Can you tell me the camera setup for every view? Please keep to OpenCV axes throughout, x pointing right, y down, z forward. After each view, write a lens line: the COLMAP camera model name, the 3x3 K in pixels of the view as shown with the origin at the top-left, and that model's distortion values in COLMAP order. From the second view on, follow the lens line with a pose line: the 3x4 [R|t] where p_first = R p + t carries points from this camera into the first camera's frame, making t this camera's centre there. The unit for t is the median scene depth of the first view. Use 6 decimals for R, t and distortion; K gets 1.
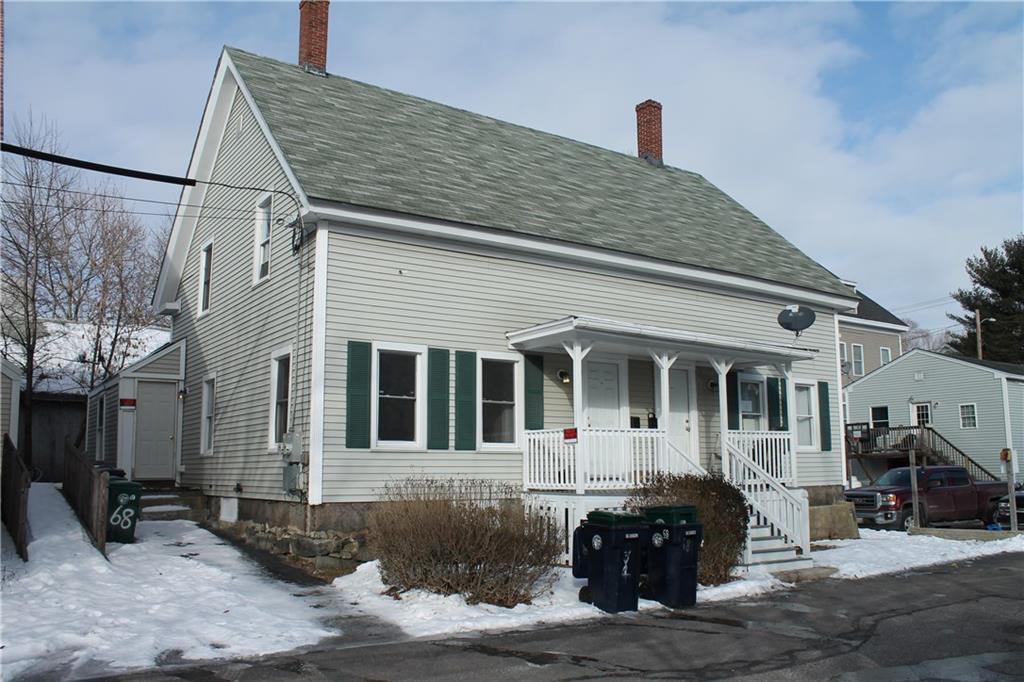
lens RADIAL K [[857.7, 0, 512.5], [0, 857.7, 349.9], [0, 0, 1]] dist [-0.159503, 0.149912]
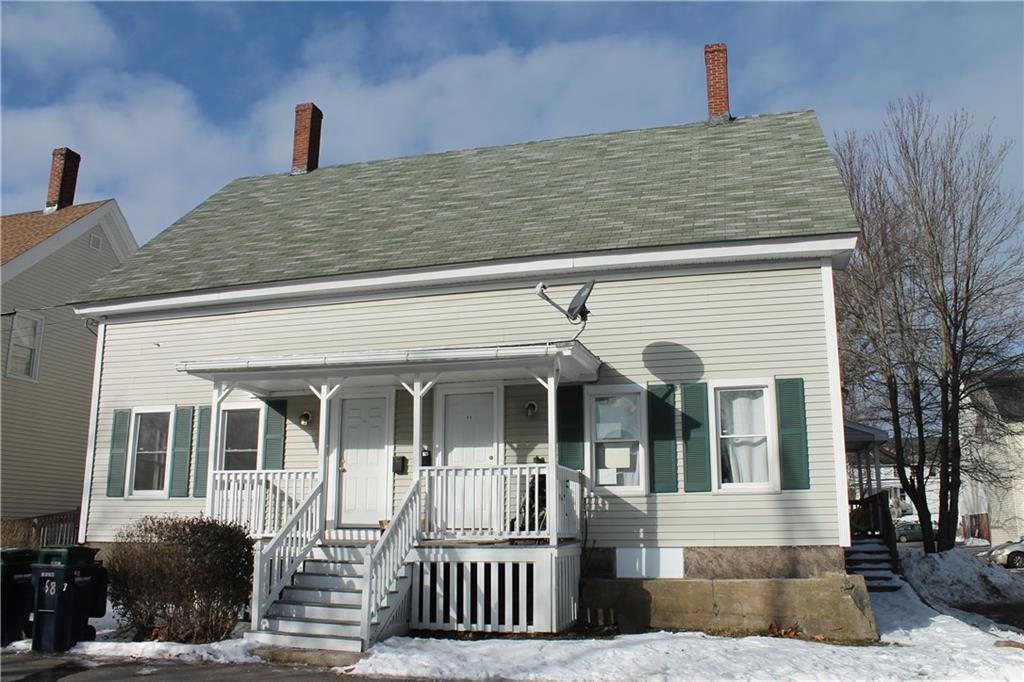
lens RADIAL K [[861.1, 0, 517.9], [0, 861.1, 348.3], [0, 0, 1]] dist [-0.156108, 0.137493]
pose [[0.631121, -0.167082, -0.757476, 0.932862], [0.100431, 0.985907, -0.133791, 0.103624], [0.769155, 0.008365, 0.639008, 0.574109]]
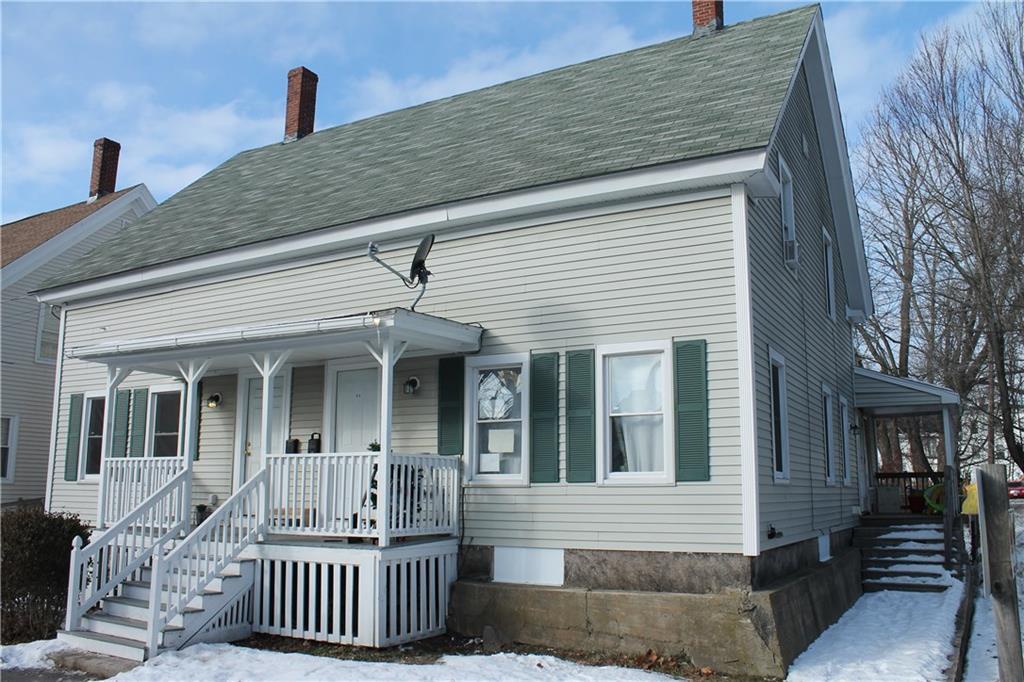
lens RADIAL K [[857.7, 0, 512.5], [0, 857.7, 349.9], [0, 0, 1]] dist [-0.159503, 0.149912]
pose [[0.429363, -0.148351, -0.890864, 0.992131], [0.114922, 0.987373, -0.109033, 0.111096], [0.895790, -0.055565, 0.440990, 0.887564]]
